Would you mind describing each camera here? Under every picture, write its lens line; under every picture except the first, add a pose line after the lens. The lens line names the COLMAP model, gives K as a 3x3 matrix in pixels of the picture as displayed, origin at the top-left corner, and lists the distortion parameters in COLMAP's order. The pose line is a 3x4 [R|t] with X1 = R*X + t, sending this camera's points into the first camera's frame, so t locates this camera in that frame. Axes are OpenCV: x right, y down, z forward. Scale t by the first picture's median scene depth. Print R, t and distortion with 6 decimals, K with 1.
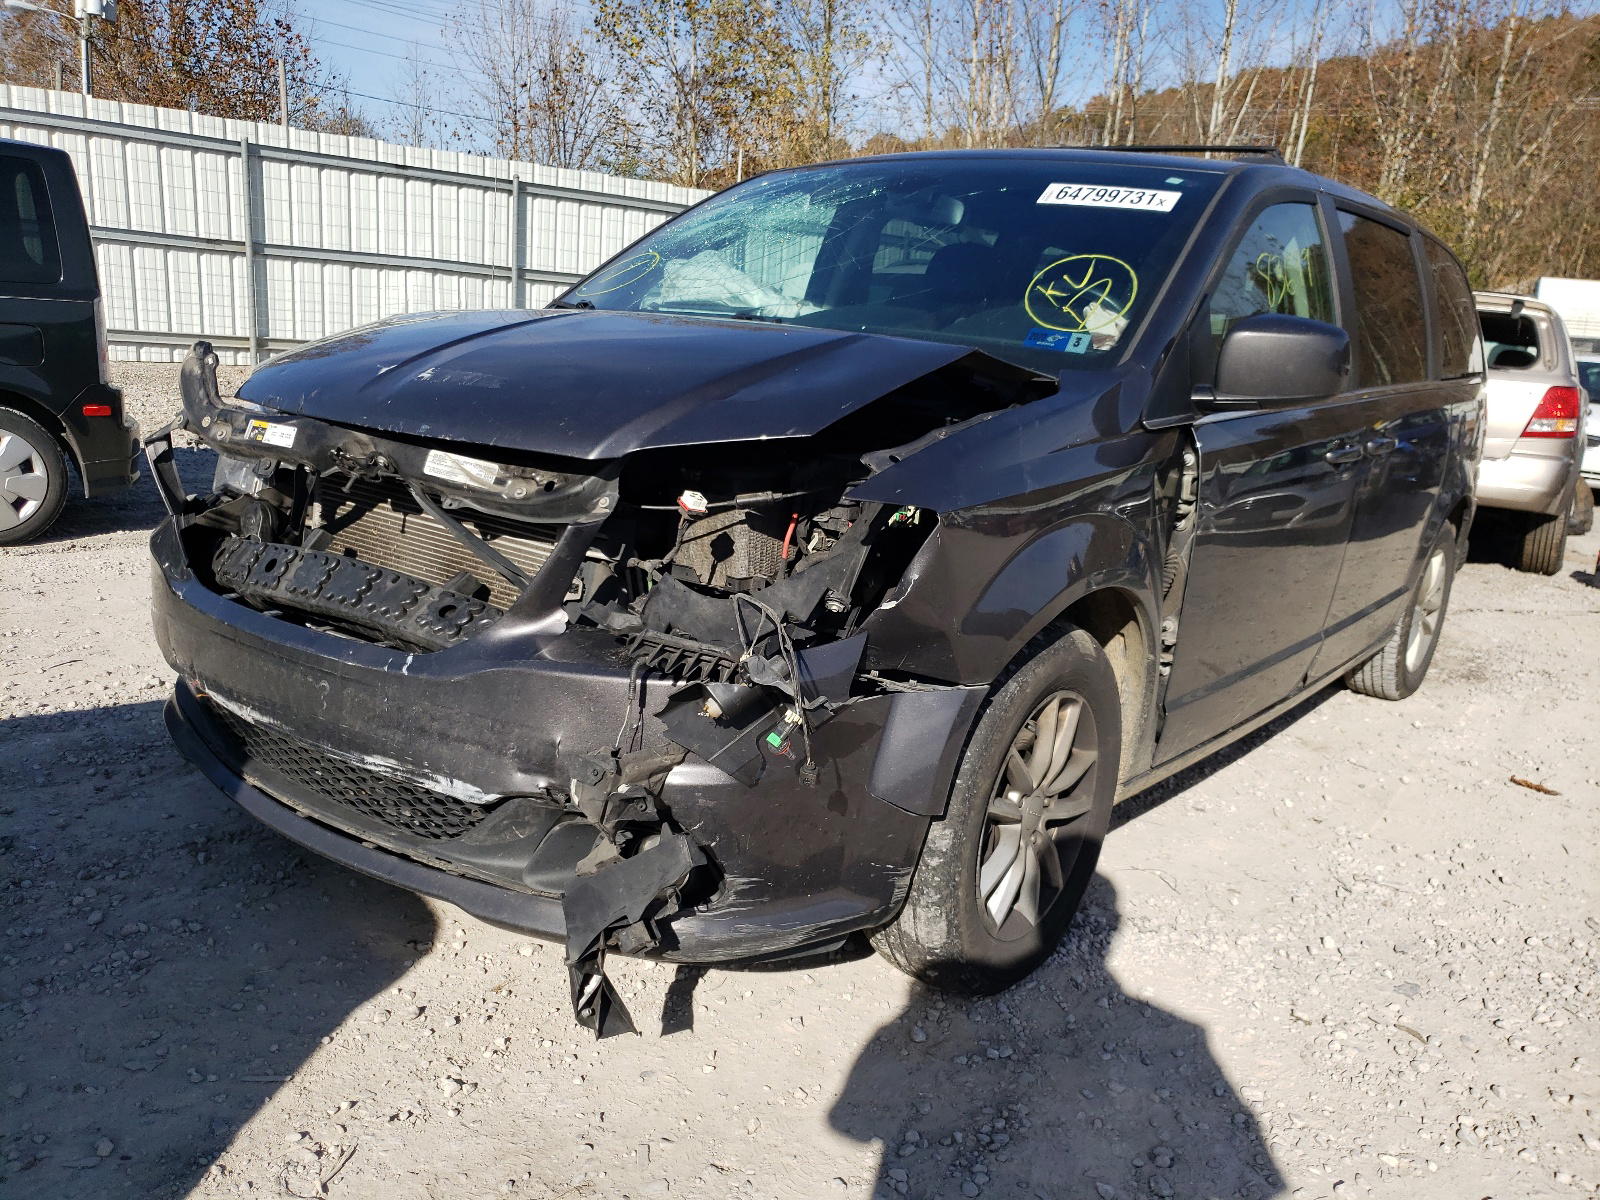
lens RADIAL K [[1230.4, 0, 800.0], [0, 1230.4, 600.0], [0, 0, 1]] dist [0.002130, -0.002618]
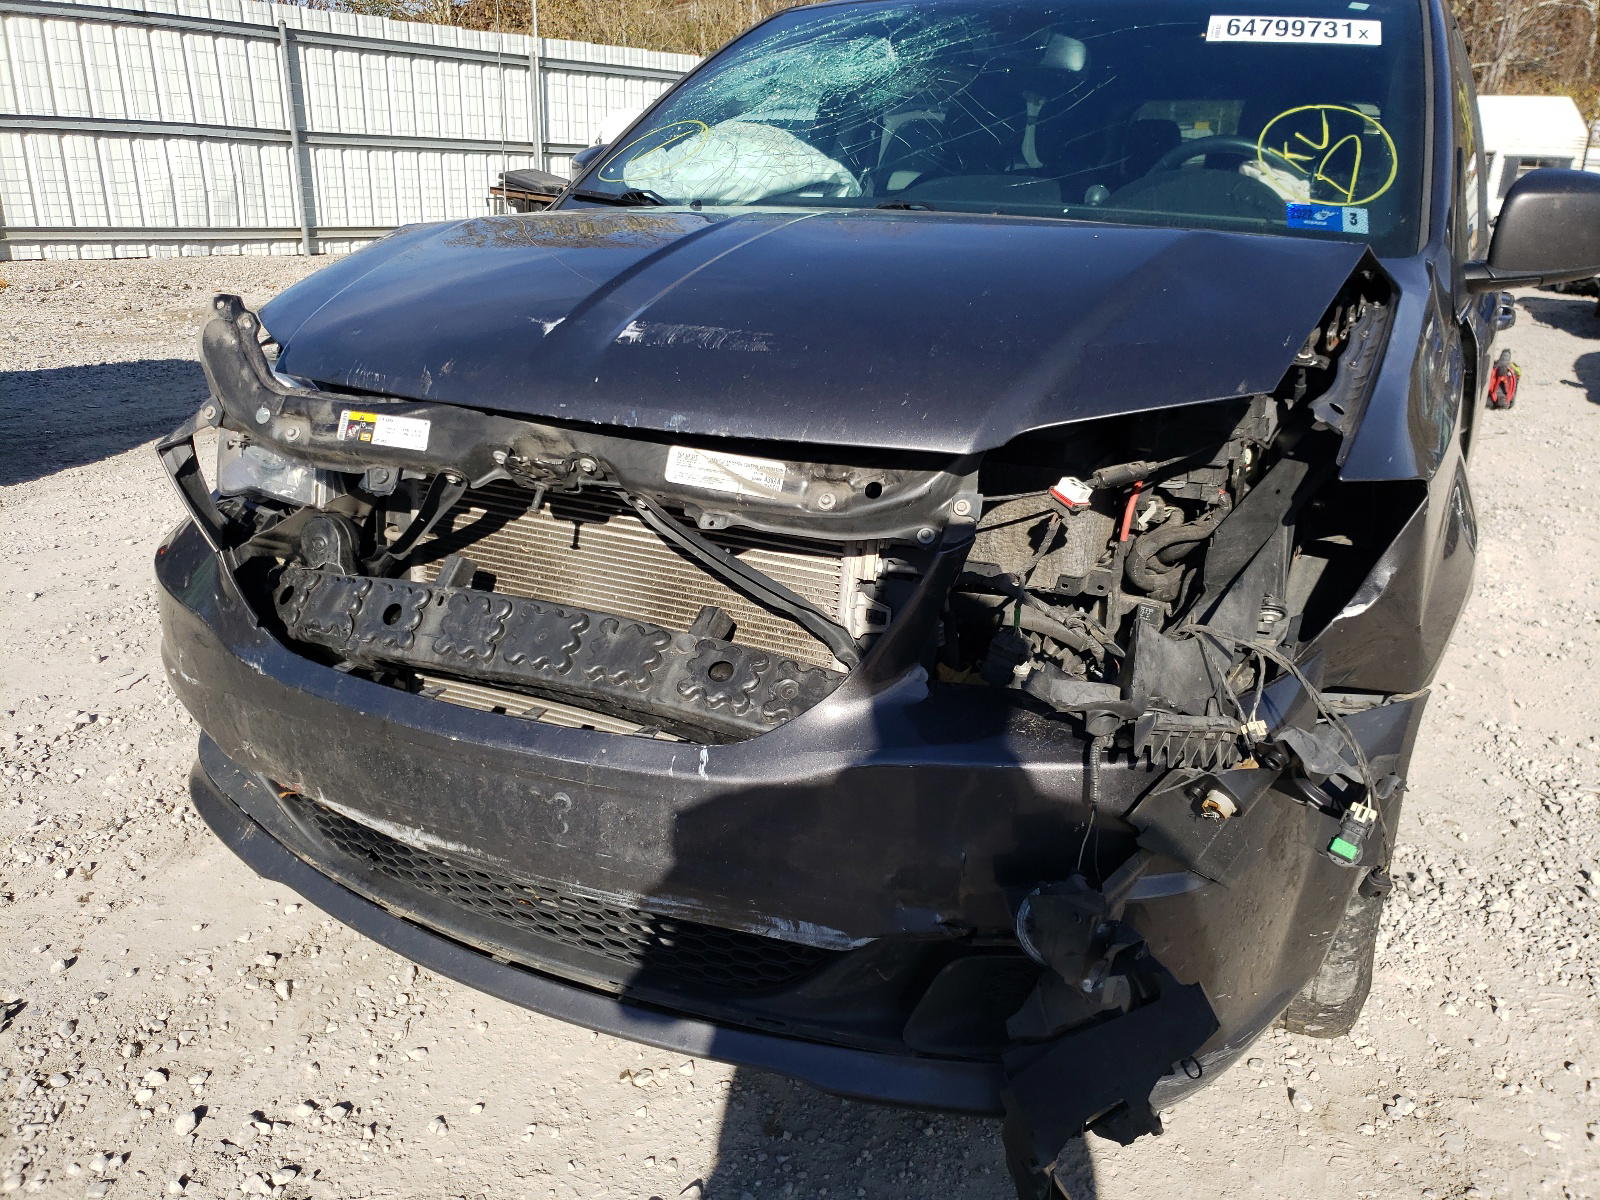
lens RADIAL K [[1213.9, 0, 788.1], [0, 1213.9, 562.9], [0, 0, 1]] dist [0.027359, 0.002964]
pose [[0.981564, -0.102671, 0.161215, -0.317943], [0.087197, 0.991129, 0.100304, -0.107917], [-0.170083, -0.084397, 0.981809, 0.278562]]
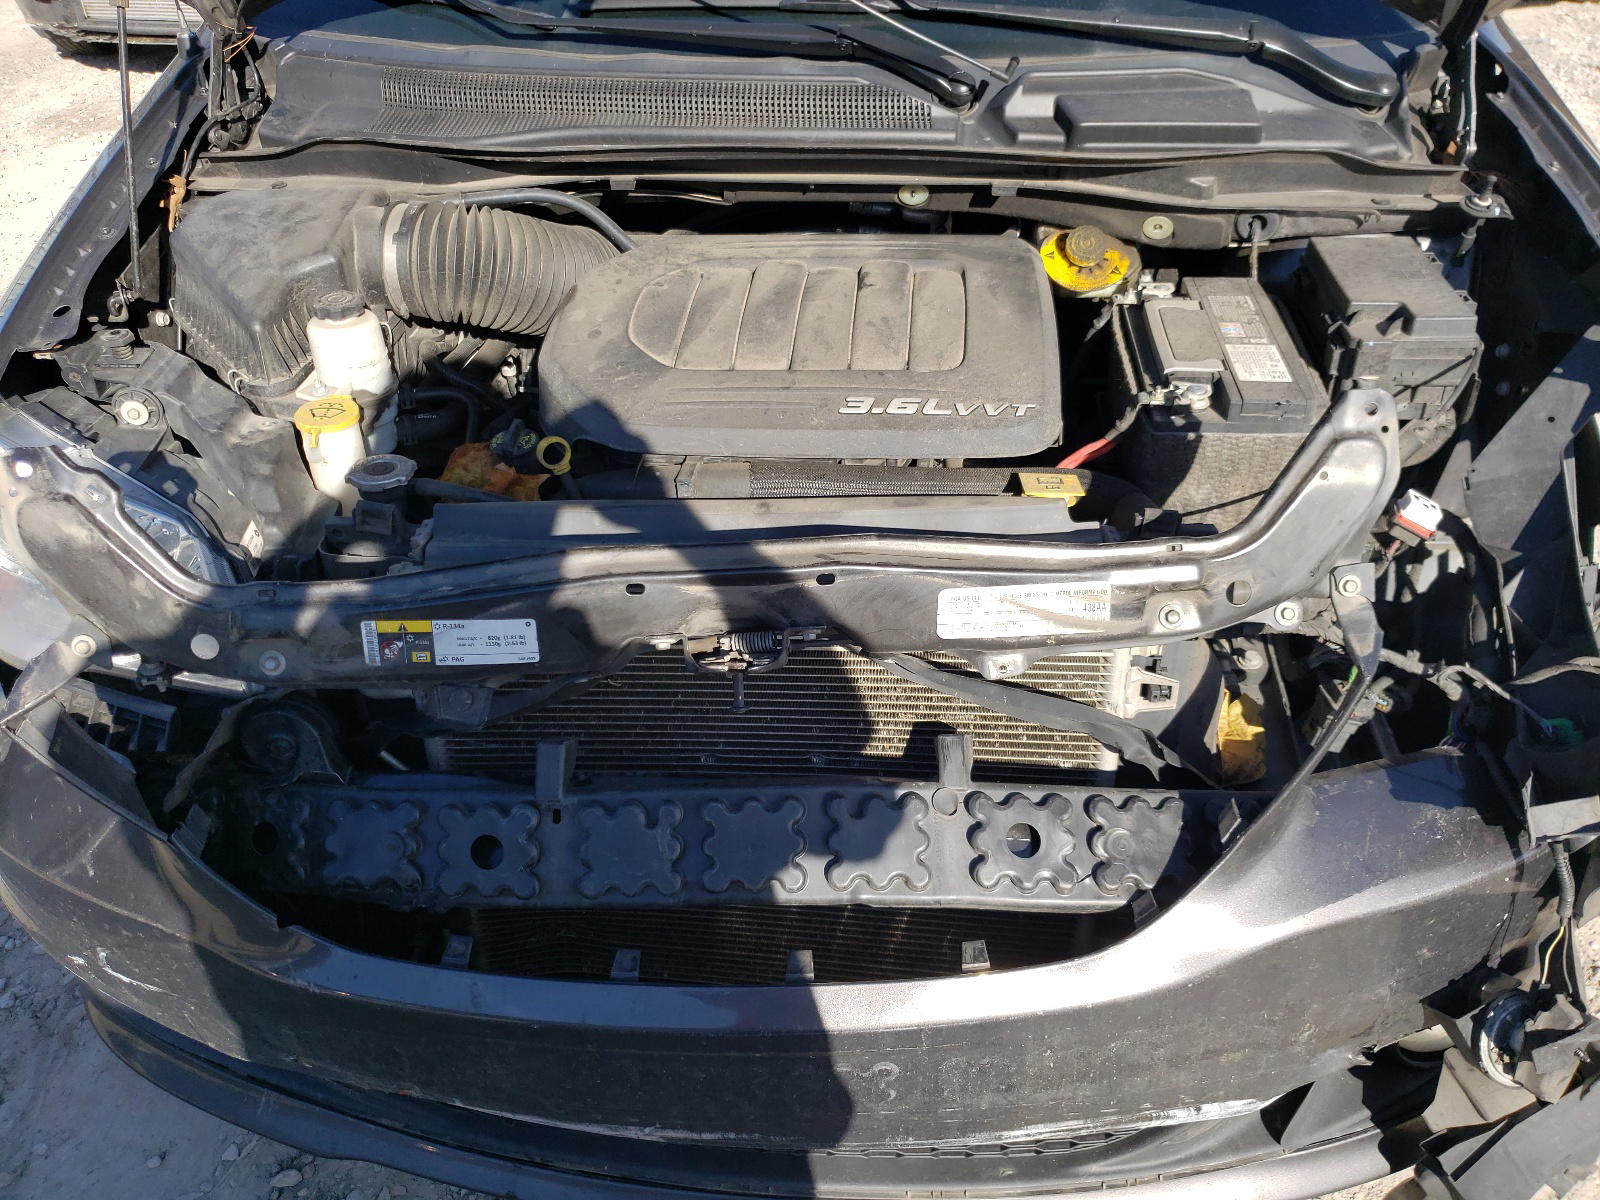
lens RADIAL K [[1230.4, 0, 800.0], [0, 1230.4, 600.0], [0, 0, 1]] dist [0.002130, -0.002618]
pose [[0.825725, -0.406167, 0.391415, -0.479488], [0.189927, 0.853589, 0.485091, -0.321432], [-0.531136, -0.326212, 0.781972, 0.598699]]
